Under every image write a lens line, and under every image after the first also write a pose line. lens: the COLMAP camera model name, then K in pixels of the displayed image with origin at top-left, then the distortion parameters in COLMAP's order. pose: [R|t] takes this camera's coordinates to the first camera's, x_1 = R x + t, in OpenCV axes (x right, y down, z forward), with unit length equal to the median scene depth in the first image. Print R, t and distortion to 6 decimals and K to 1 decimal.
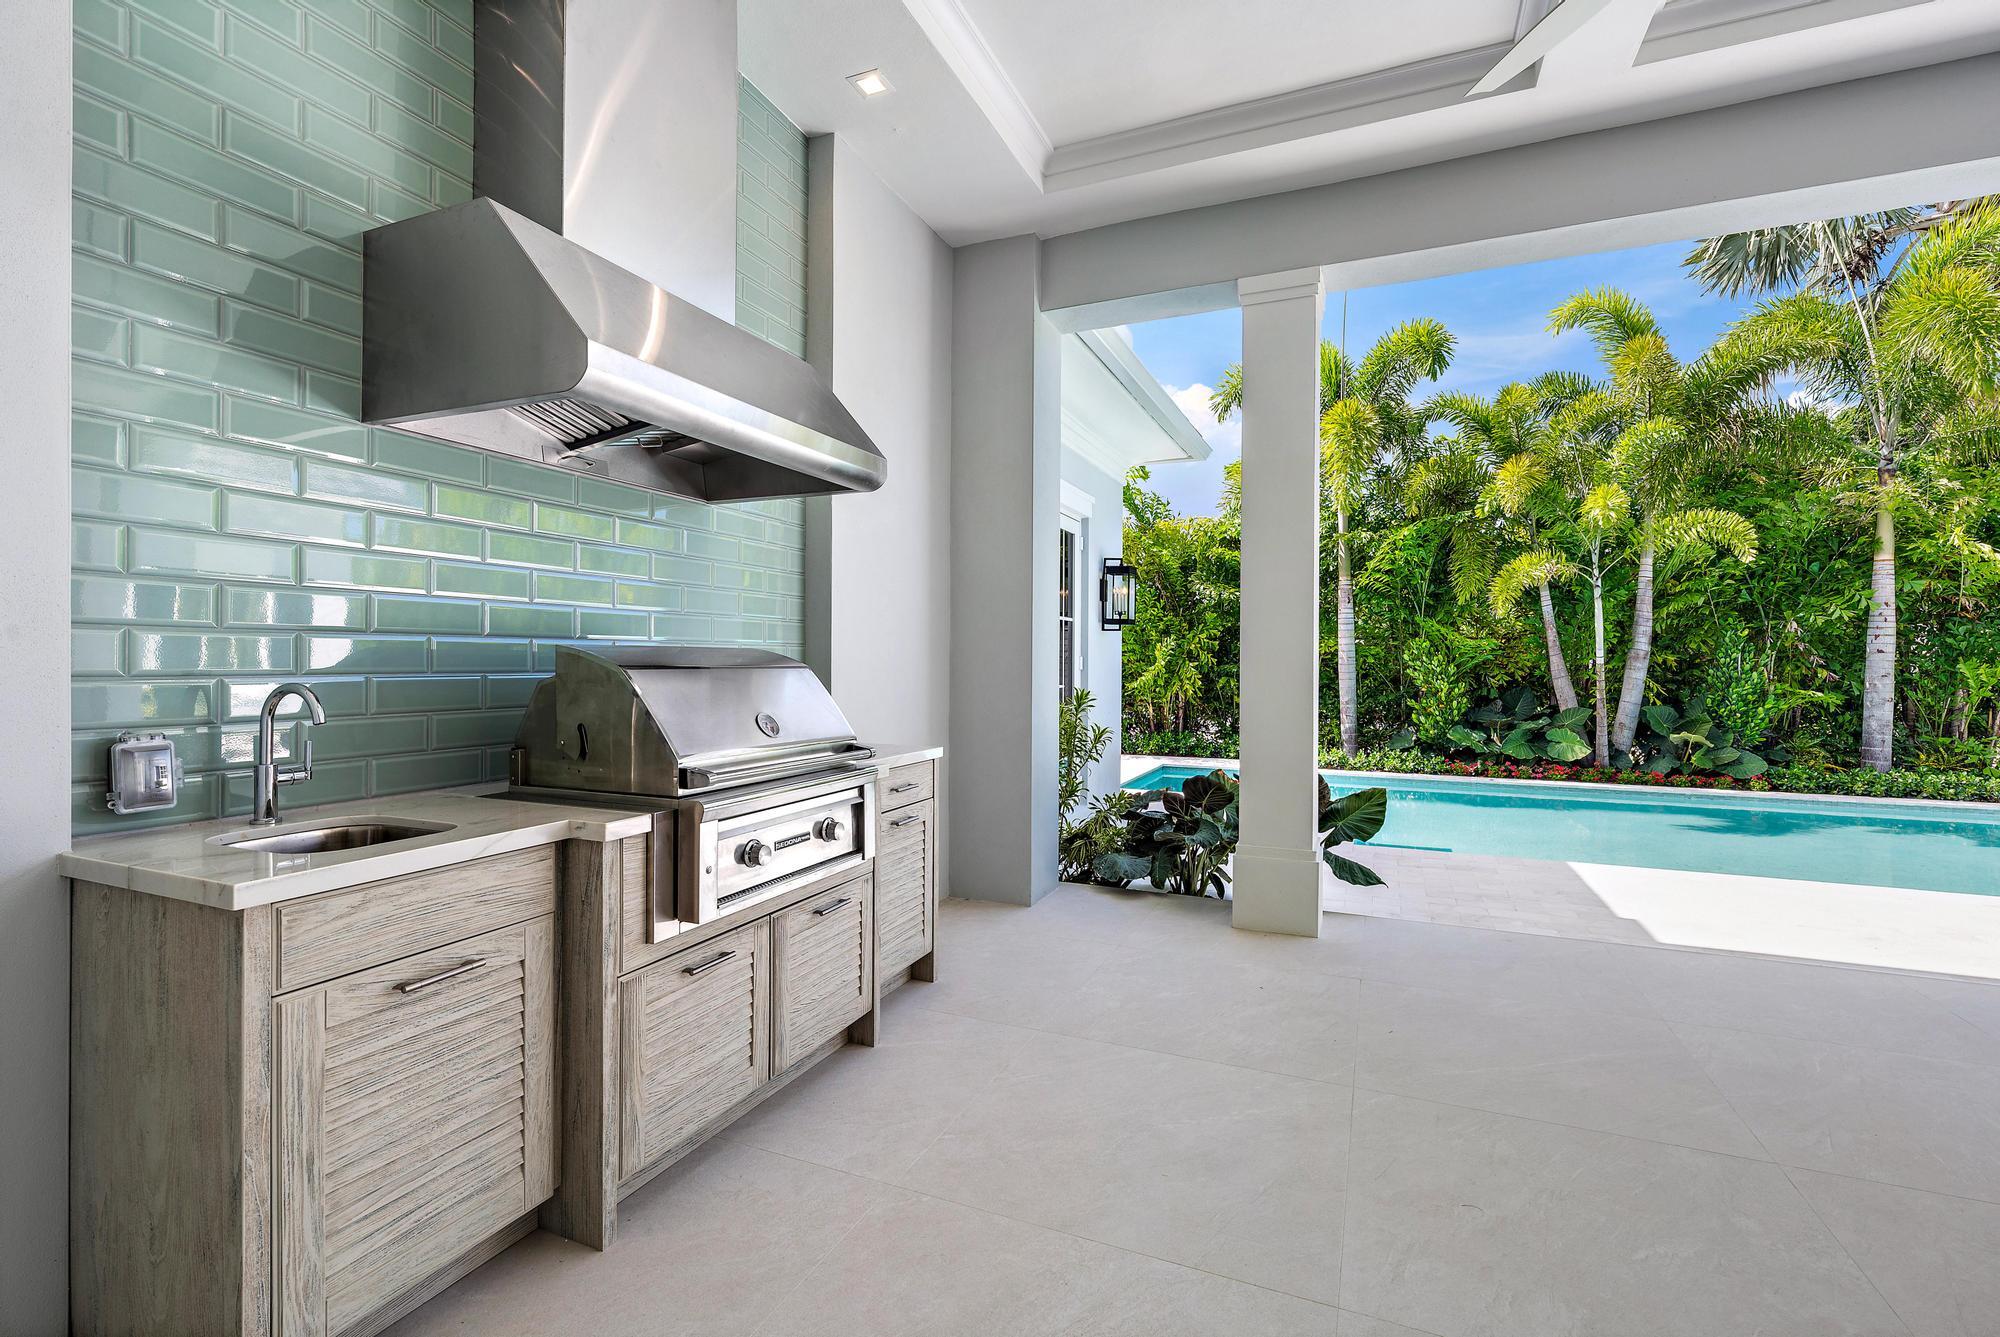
lens RADIAL K [[891.2, 0, 1006.3], [0, 891.2, 658.6], [0, 0, 1]] dist [-0.002017, -0.000893]
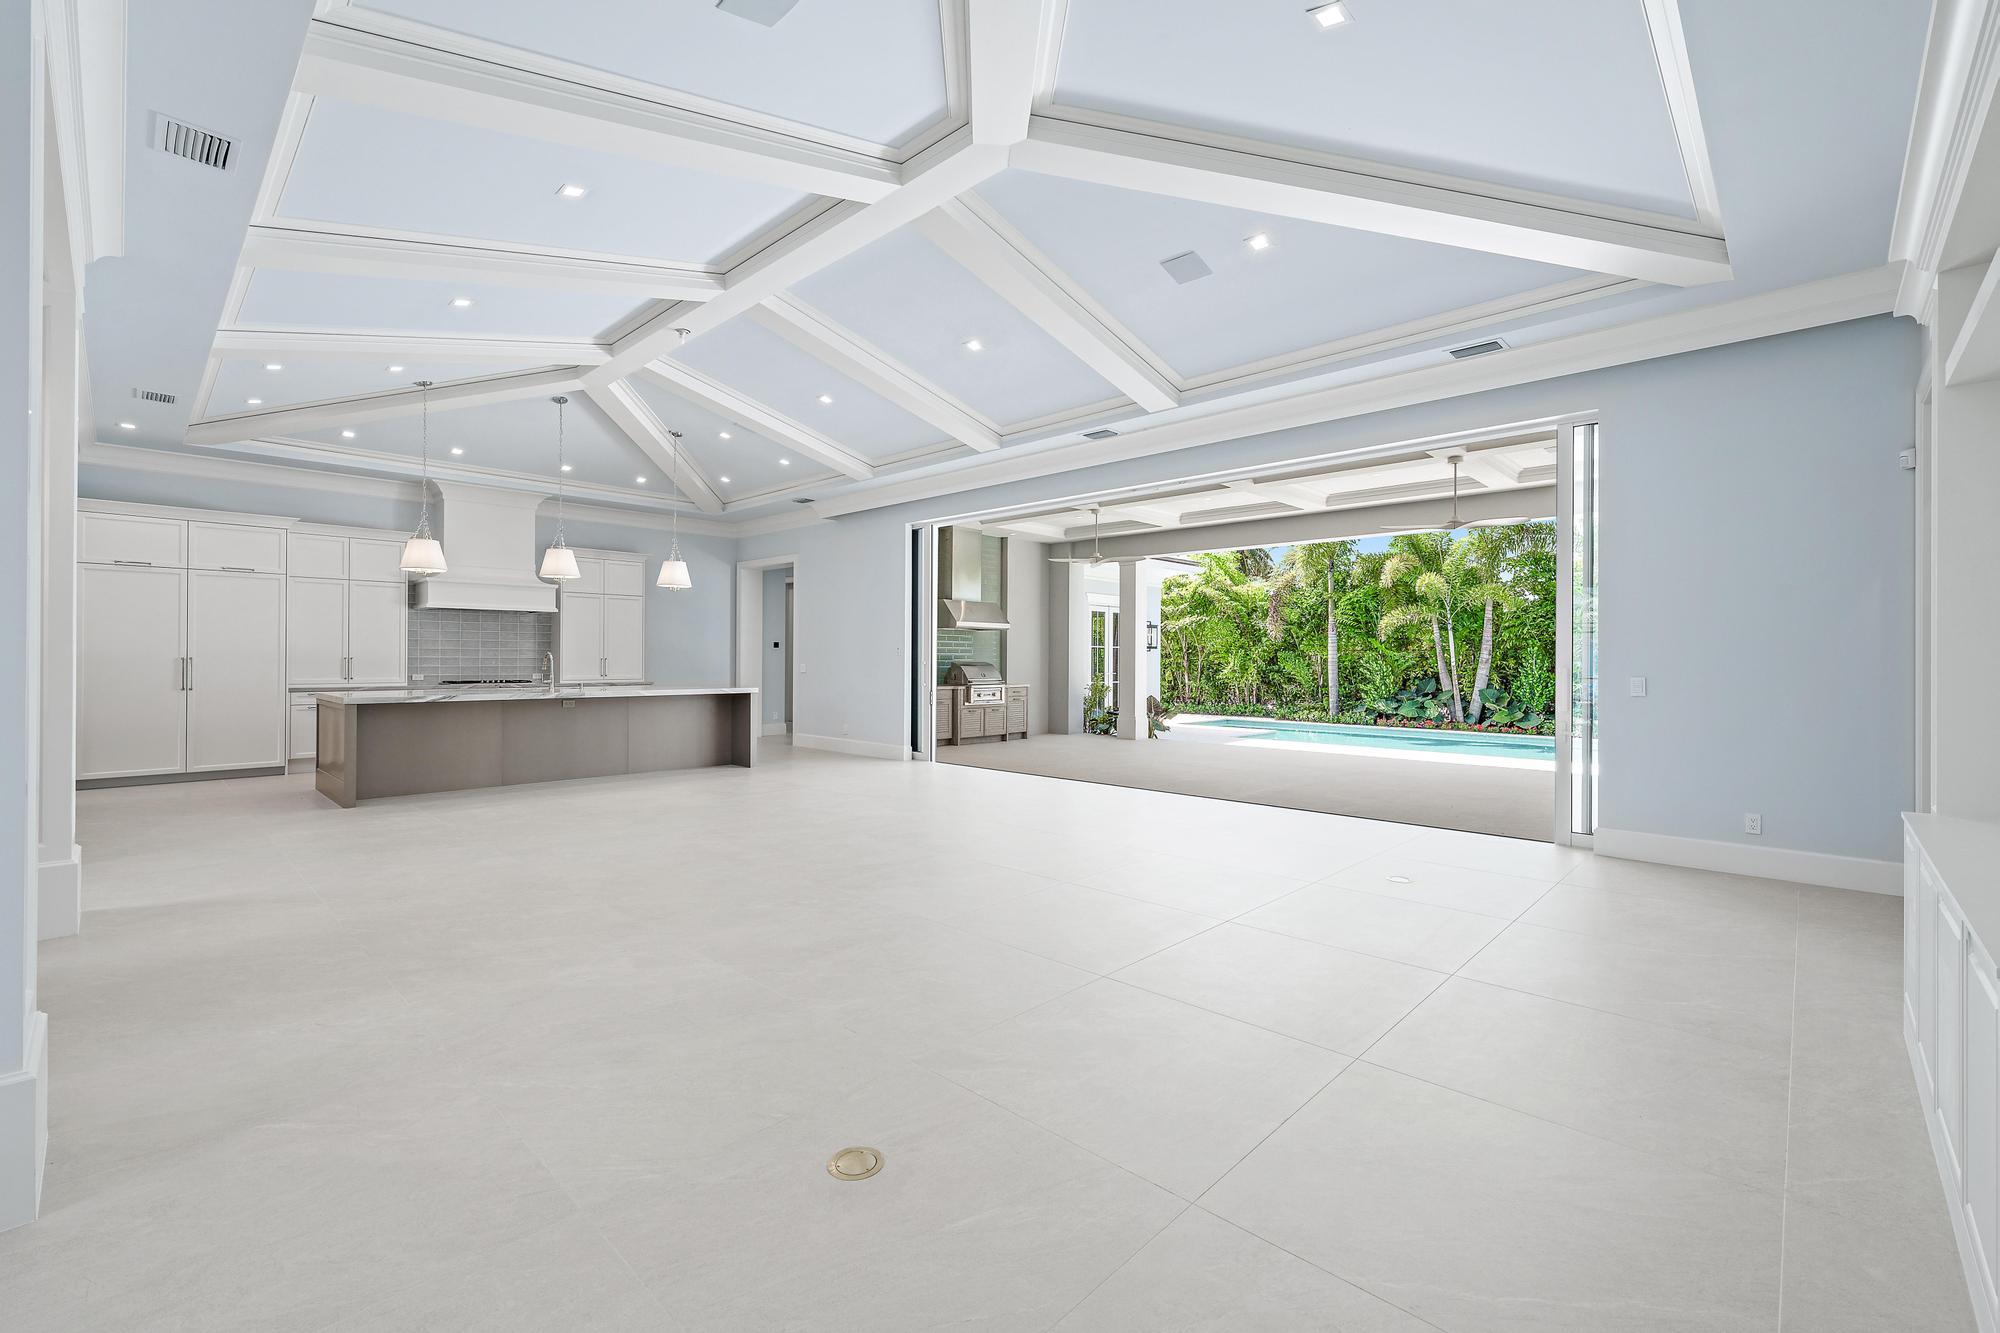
lens RADIAL K [[848.8, 0, 994.7], [0, 848.8, 663.6], [0, 0, 1]] dist [0.000513, -0.001219]
pose [[0.933624, 0.001744, -0.358249, 0.415412], [-0.000201, 0.999991, 0.004344, -0.006007], [0.358253, -0.003984, 0.933616, -0.964770]]
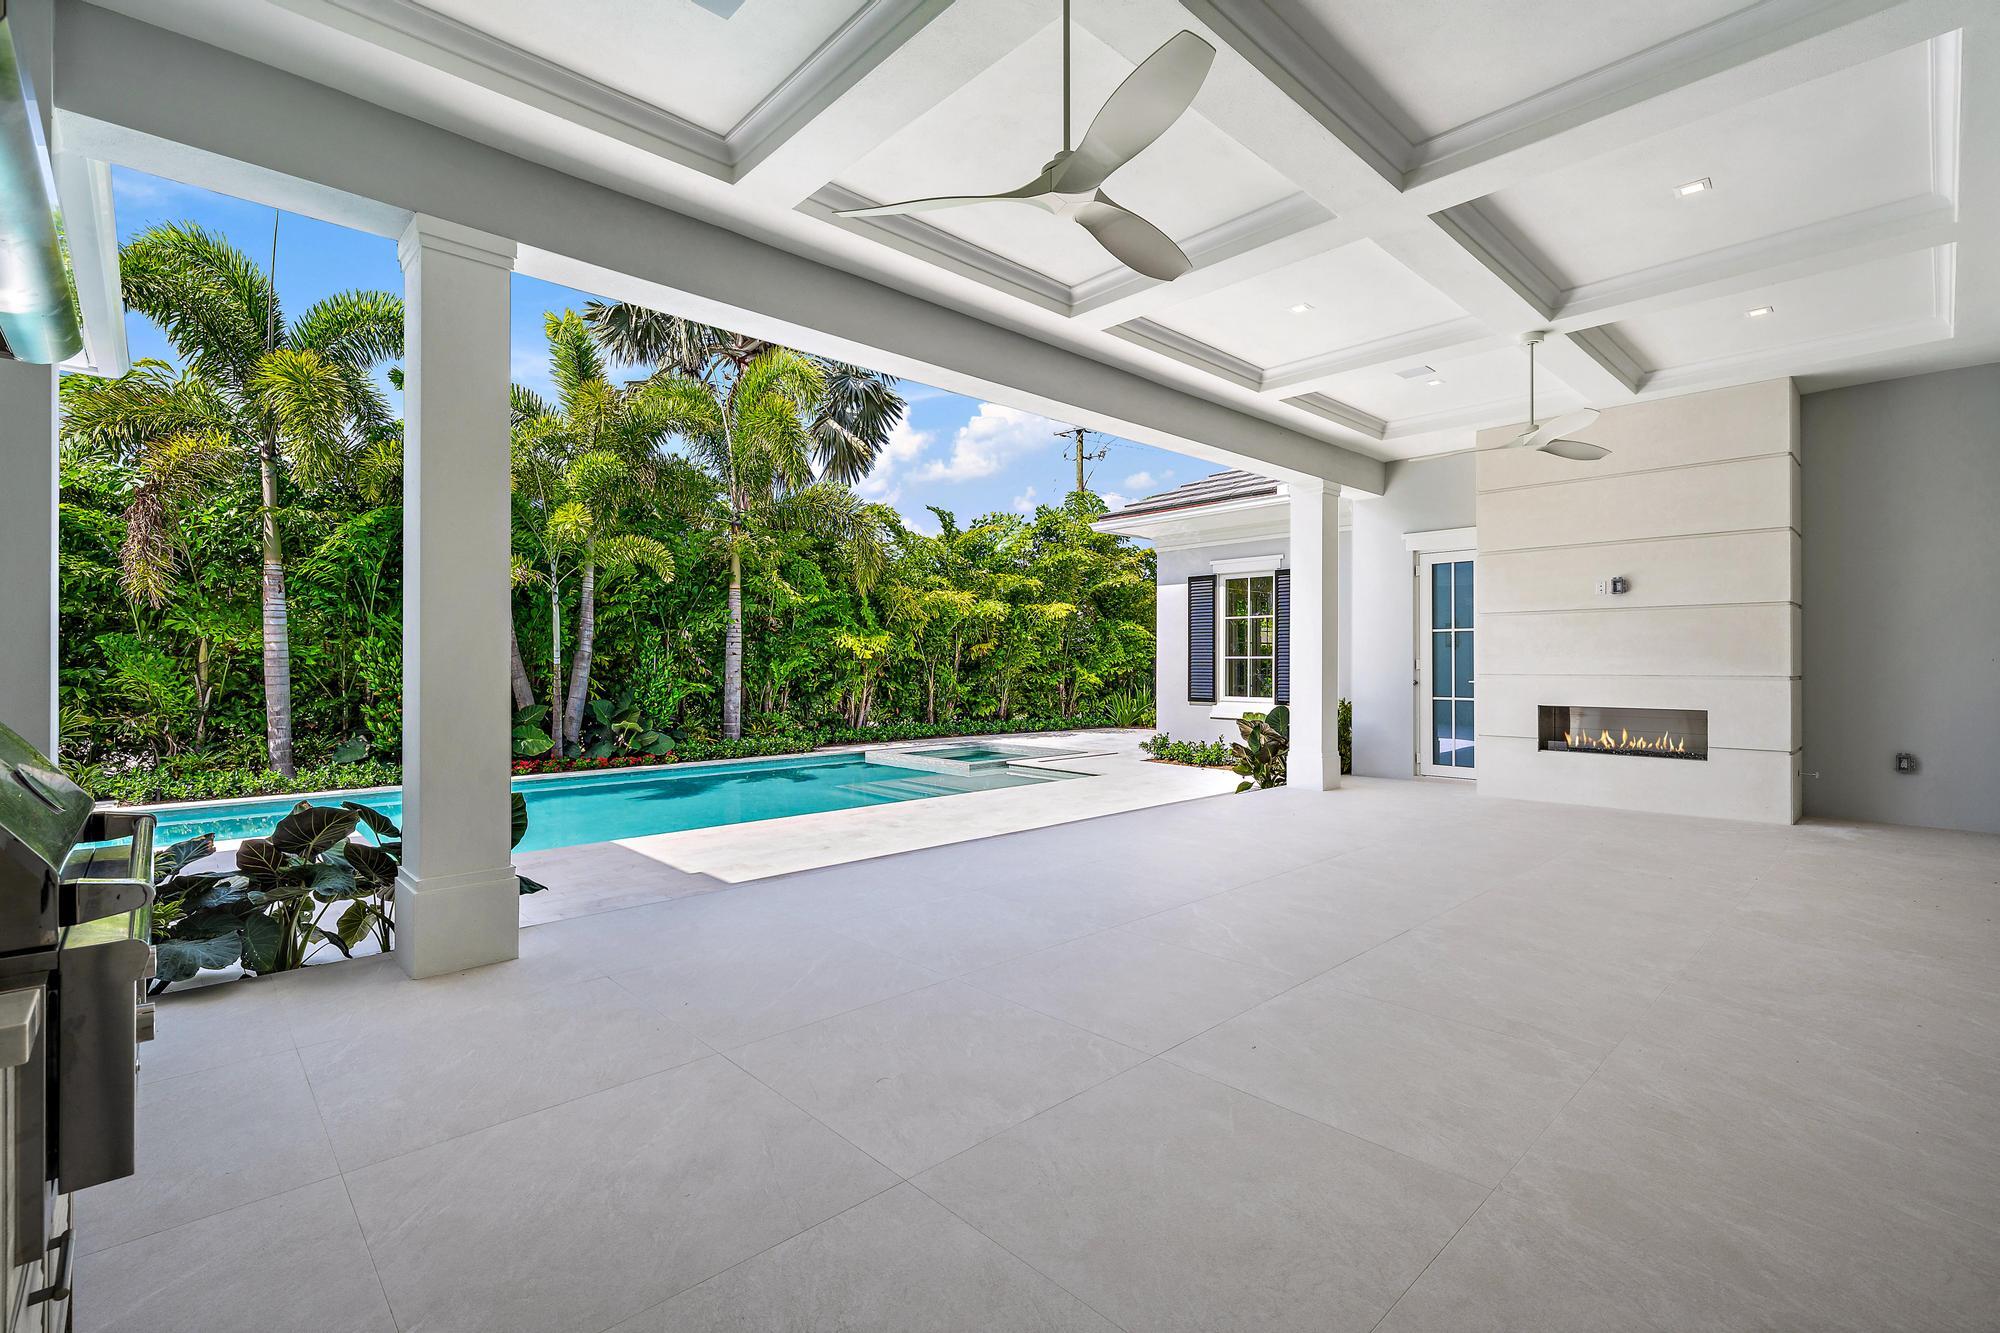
lens RADIAL K [[891.2, 0, 1004.7], [0, 891.2, 660.2], [0, 0, 1]] dist [-0.002017, -0.000893]
pose [[0.394315, -0.002377, 0.918972, -0.125681], [0.000305, 0.999997, 0.002455, -0.001550], [-0.918975, -0.000688, 0.394315, 0.062571]]
